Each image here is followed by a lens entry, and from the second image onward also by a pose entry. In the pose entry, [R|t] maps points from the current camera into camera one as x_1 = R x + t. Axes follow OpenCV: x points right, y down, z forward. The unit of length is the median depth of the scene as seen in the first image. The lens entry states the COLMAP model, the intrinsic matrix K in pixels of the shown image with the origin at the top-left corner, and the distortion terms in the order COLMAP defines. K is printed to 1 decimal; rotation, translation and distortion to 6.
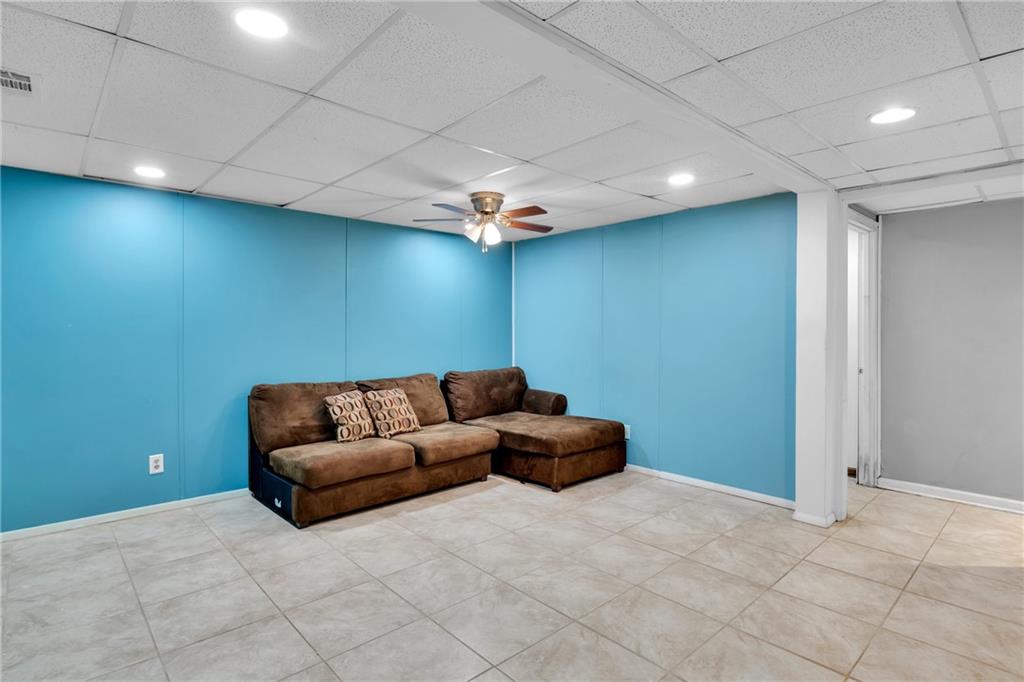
lens RADIAL K [[517.4, 0, 515.5], [0, 517.4, 329.3], [0, 0, 1]] dist [-0.006052, -0.000432]
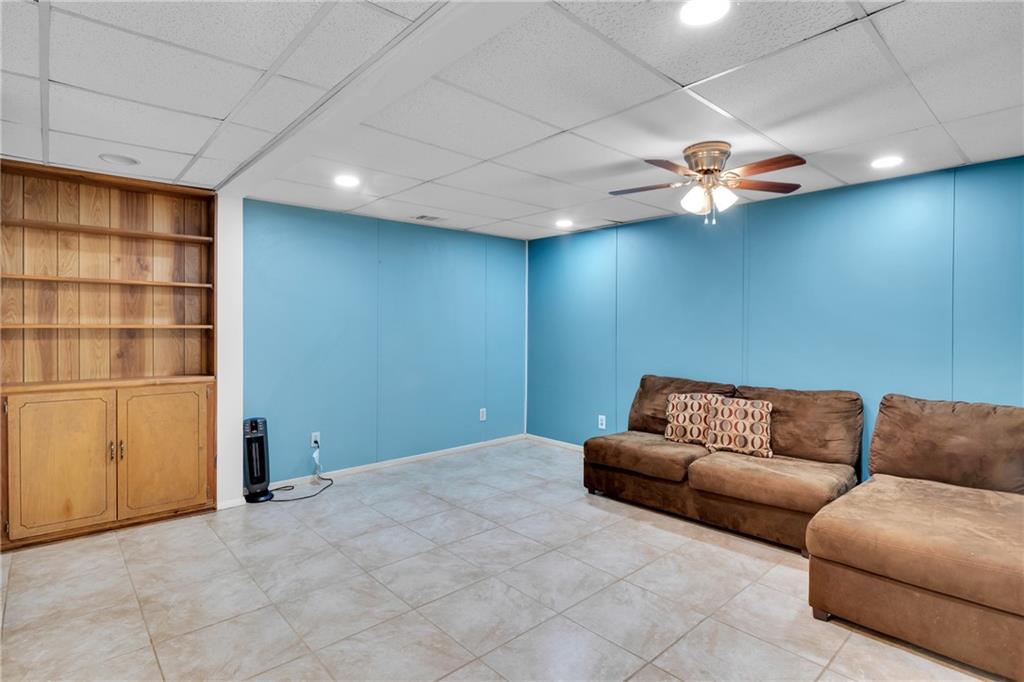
lens RADIAL K [[517.4, 0, 515.5], [0, 517.4, 329.3], [0, 0, 1]] dist [-0.006052, -0.000432]
pose [[-0.005282, 0.005031, -0.999973, 0.798910], [-0.000047, 0.999987, 0.005031, -0.002810], [0.999986, 0.000074, -0.005282, 0.839207]]
